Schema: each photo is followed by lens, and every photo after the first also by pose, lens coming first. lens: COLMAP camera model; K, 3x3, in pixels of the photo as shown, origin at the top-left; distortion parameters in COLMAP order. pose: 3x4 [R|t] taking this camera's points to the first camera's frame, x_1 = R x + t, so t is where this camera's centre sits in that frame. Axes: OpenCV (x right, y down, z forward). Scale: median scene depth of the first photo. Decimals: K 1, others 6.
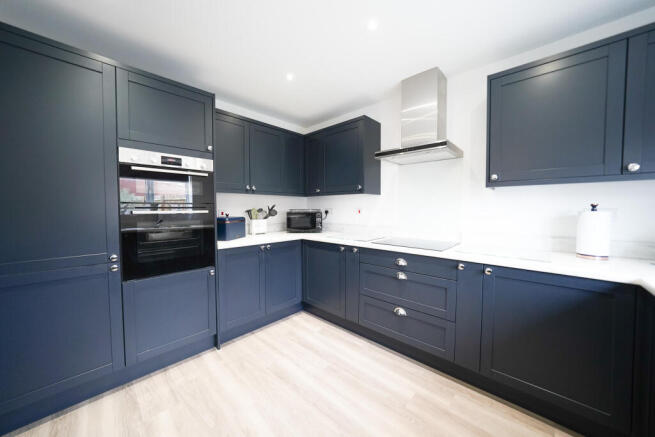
lens RADIAL K [[236.9, 0, 327.5], [0, 236.9, 218.5], [0, 0, 1]] dist [-0.001119, -0.000064]
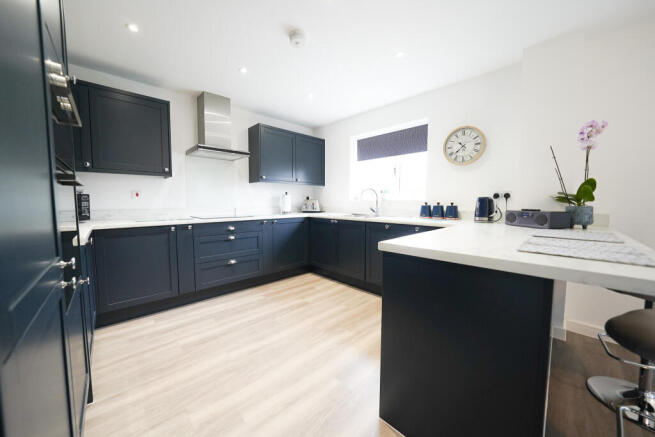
lens RADIAL K [[236.9, 0, 327.5], [0, 236.9, 218.5], [0, 0, 1]] dist [-0.001119, -0.000064]
pose [[0.039733, -0.071317, 0.996662, -1.103491], [0.048858, 0.996395, 0.069351, 0.051679], [-0.998015, 0.045940, 0.043074, 0.333694]]
